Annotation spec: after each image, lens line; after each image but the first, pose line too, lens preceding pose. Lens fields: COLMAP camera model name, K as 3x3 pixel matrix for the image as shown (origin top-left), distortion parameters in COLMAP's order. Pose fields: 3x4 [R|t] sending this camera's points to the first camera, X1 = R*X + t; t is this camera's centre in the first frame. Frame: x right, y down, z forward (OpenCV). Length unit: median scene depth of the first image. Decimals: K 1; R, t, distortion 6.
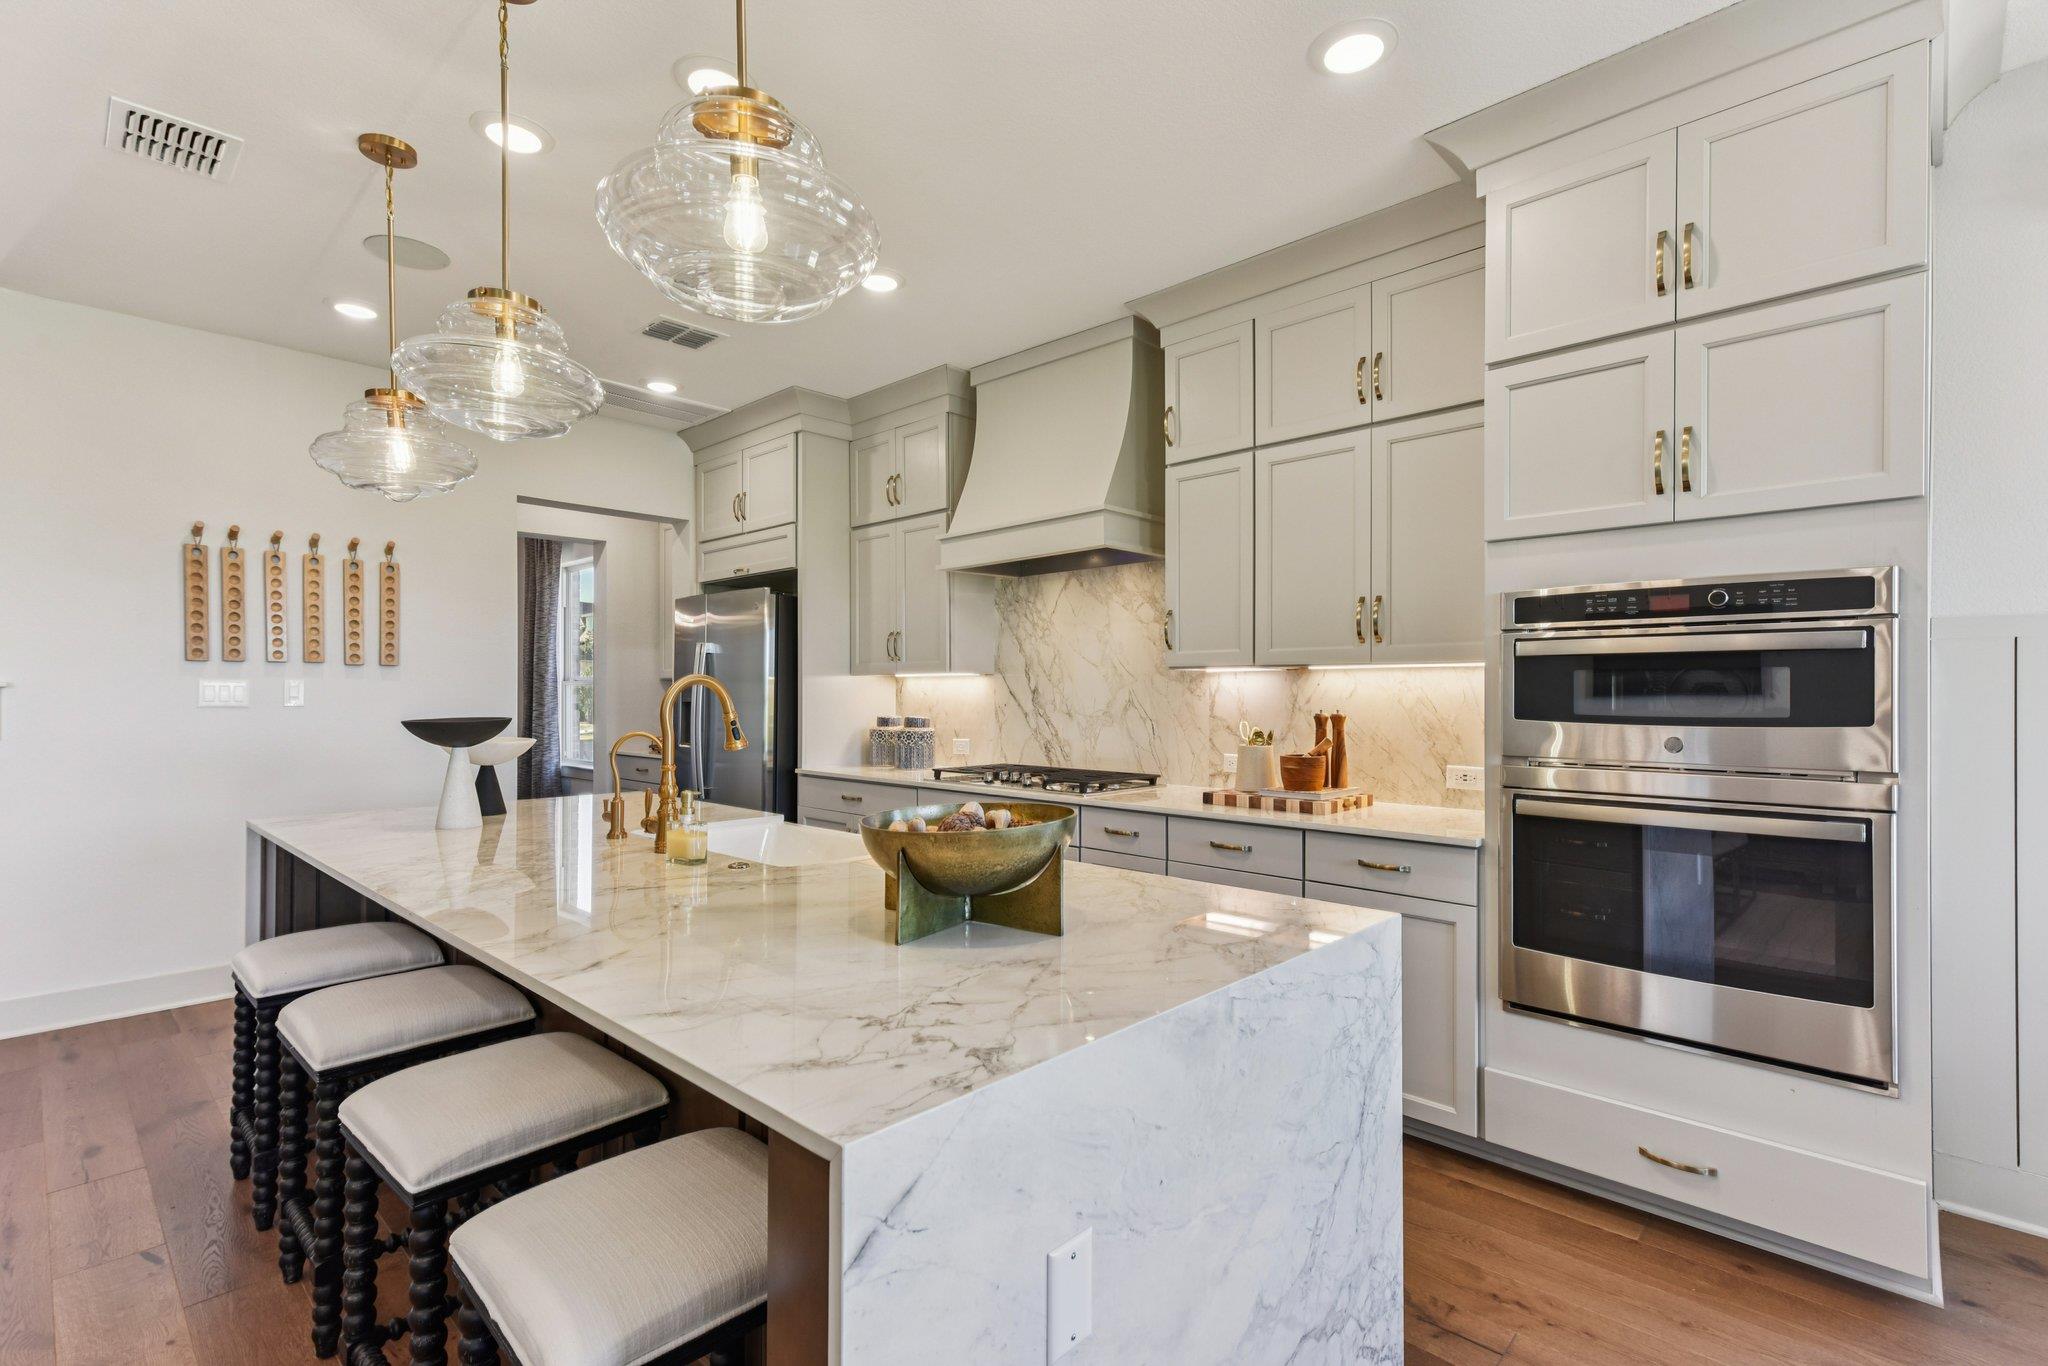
lens RADIAL K [[939.2, 0, 1027.6], [0, 939.2, 692.0], [0, 0, 1]] dist [0.015717, -0.000765]
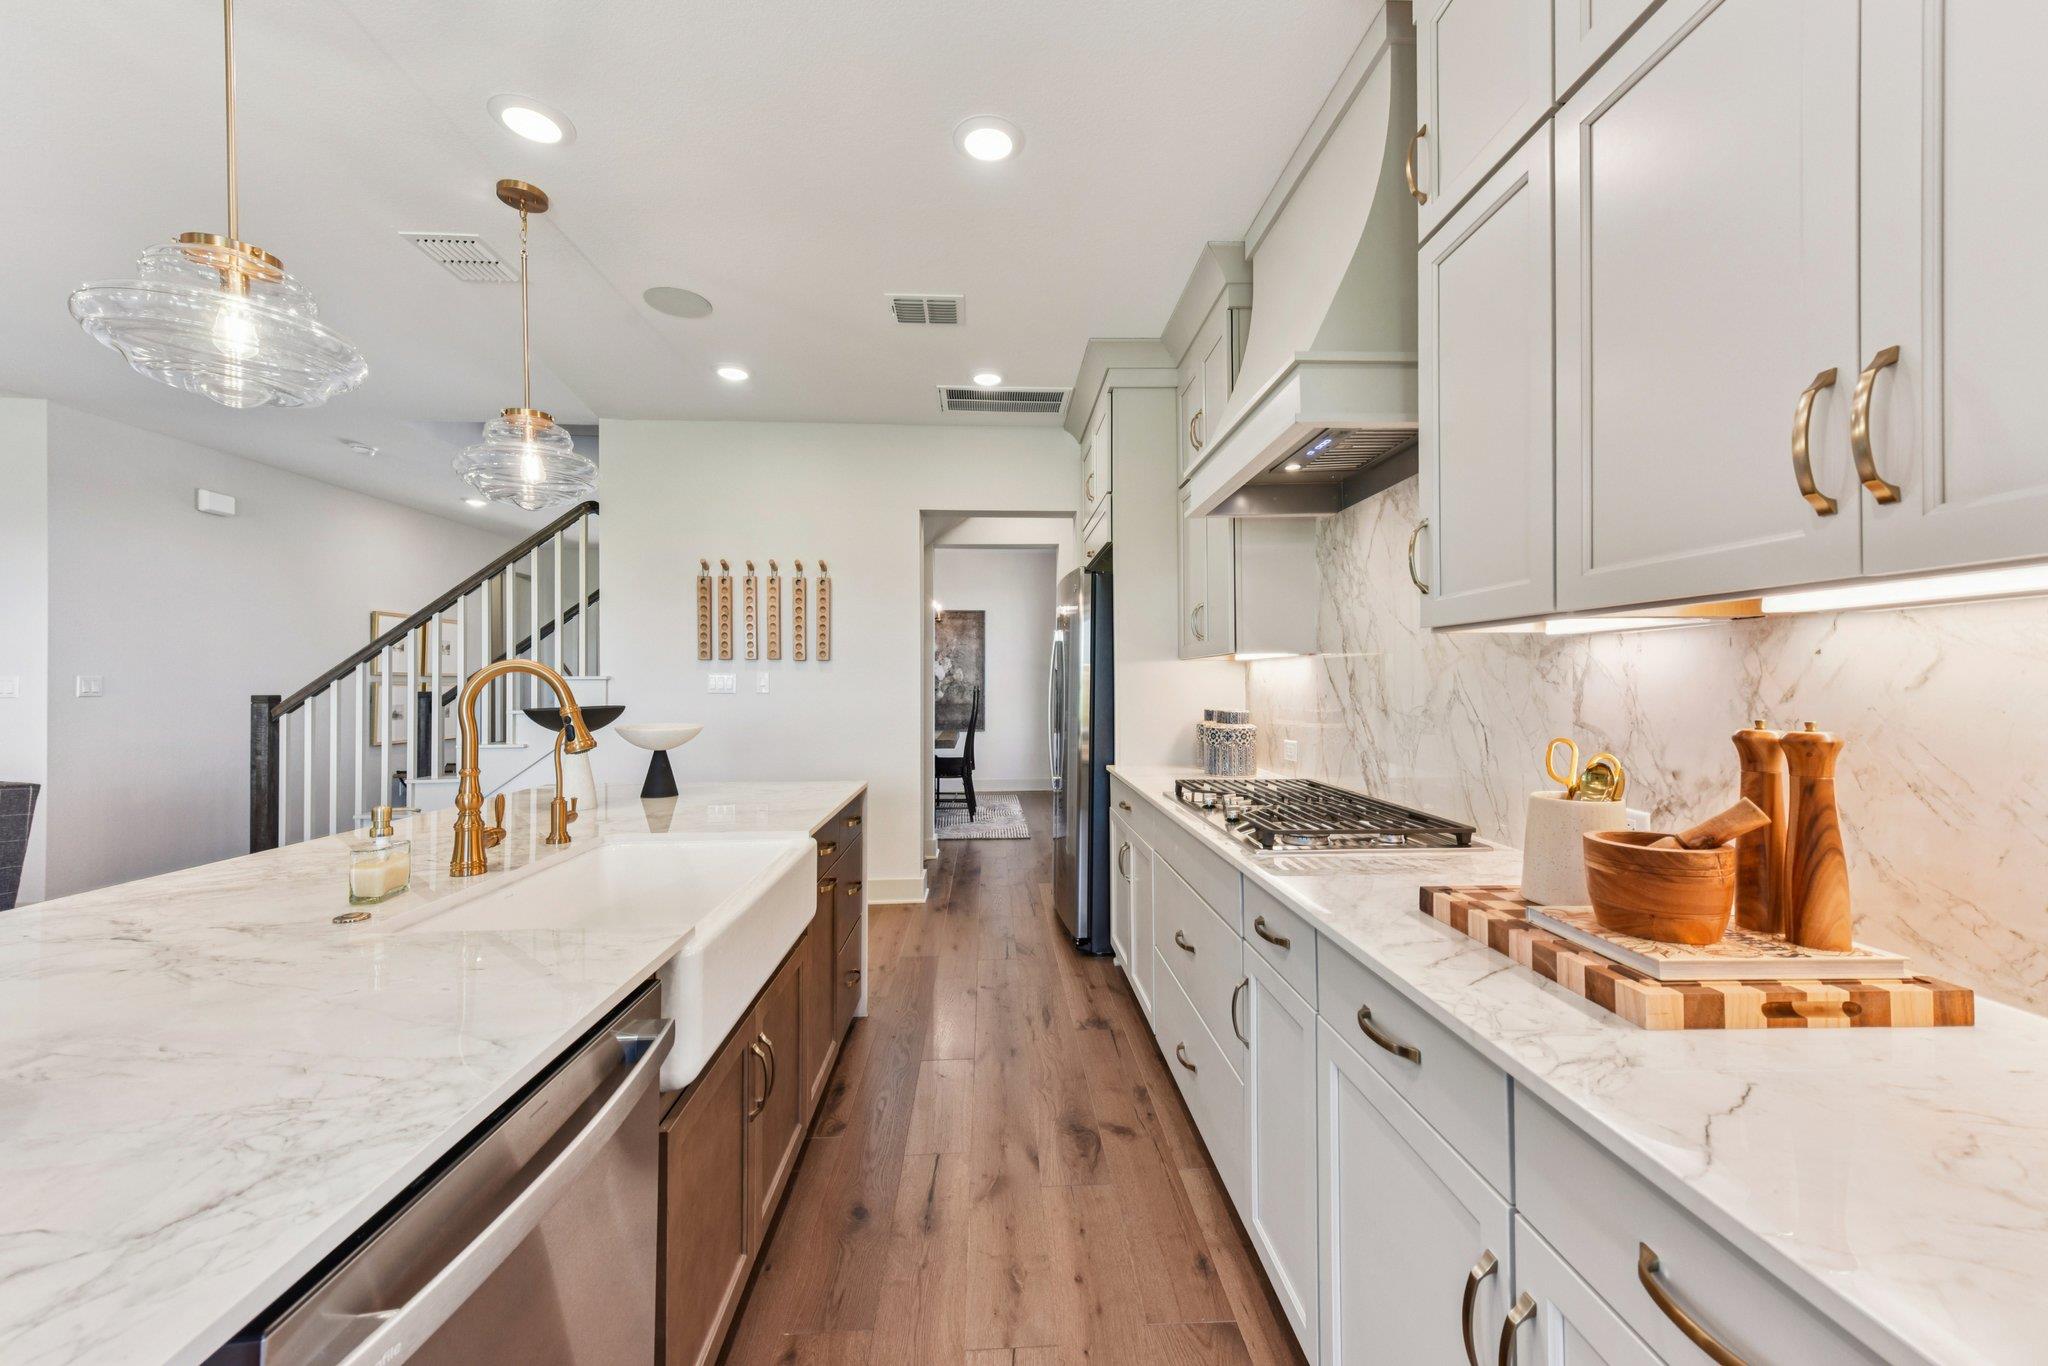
lens RADIAL K [[794.7, 0, 1031.1], [0, 794.7, 675.7], [0, 0, 1]] dist [0.028297, -0.000739]
pose [[0.727563, -0.009568, -0.685974, 0.269058], [0.006543, 0.999954, -0.007007, 0.001622], [0.686010, 0.000610, 0.727592, 0.475881]]
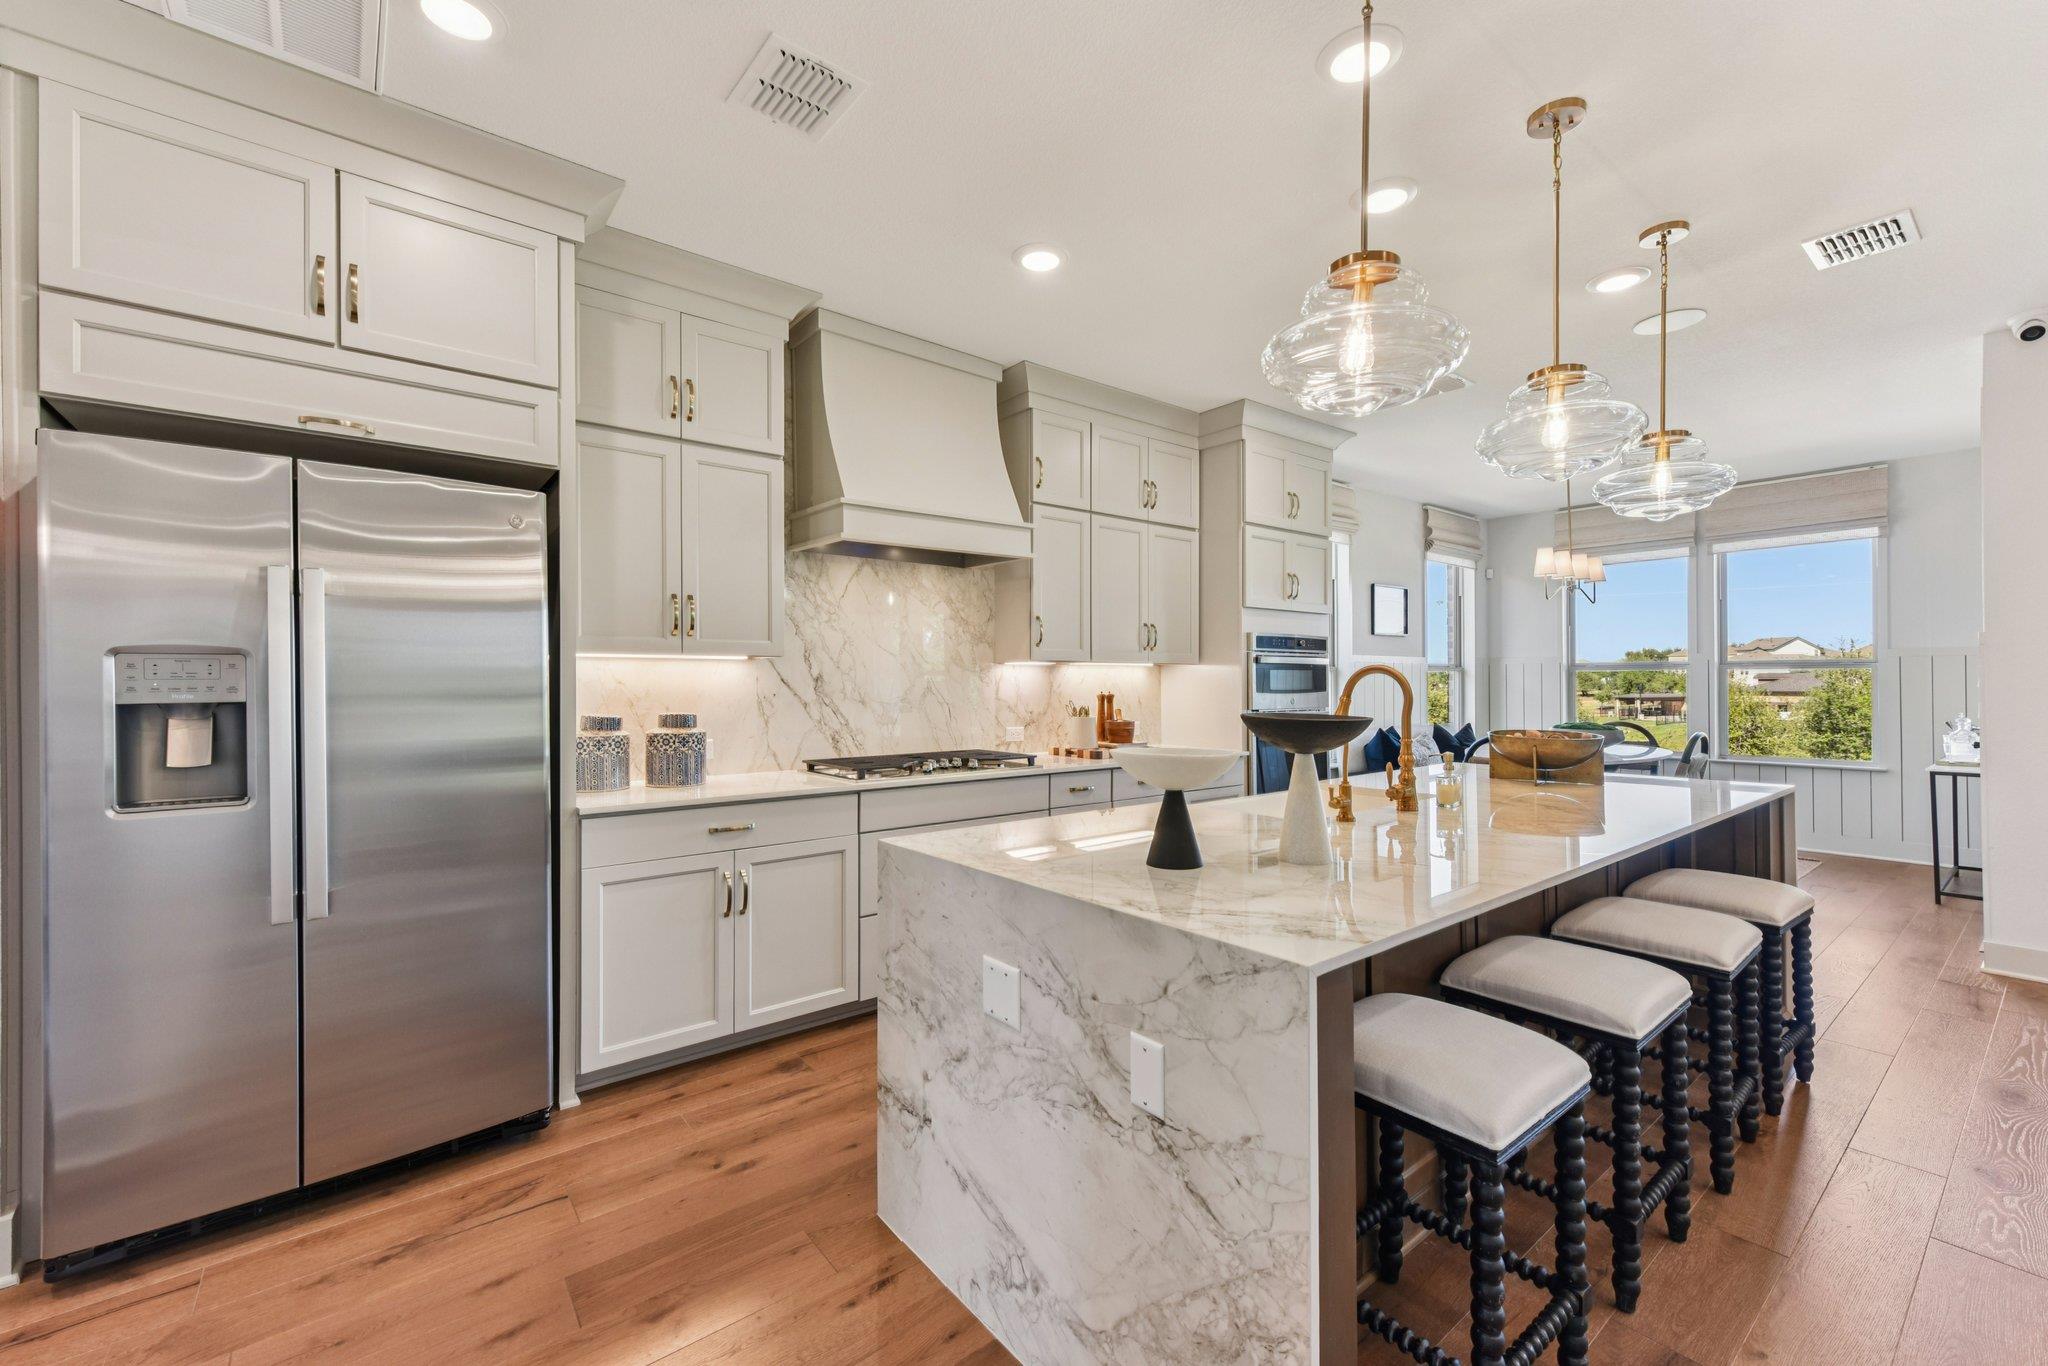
lens RADIAL K [[831.3, 0, 1032.8], [0, 831.3, 687.6], [0, 0, 1]] dist [0.010002, 0.000194]
pose [[0.132136, -0.008069, 0.991199, -0.885955], [0.000731, 0.999967, 0.008043, 0.001522], [-0.991231, -0.000338, 0.132138, 0.776512]]
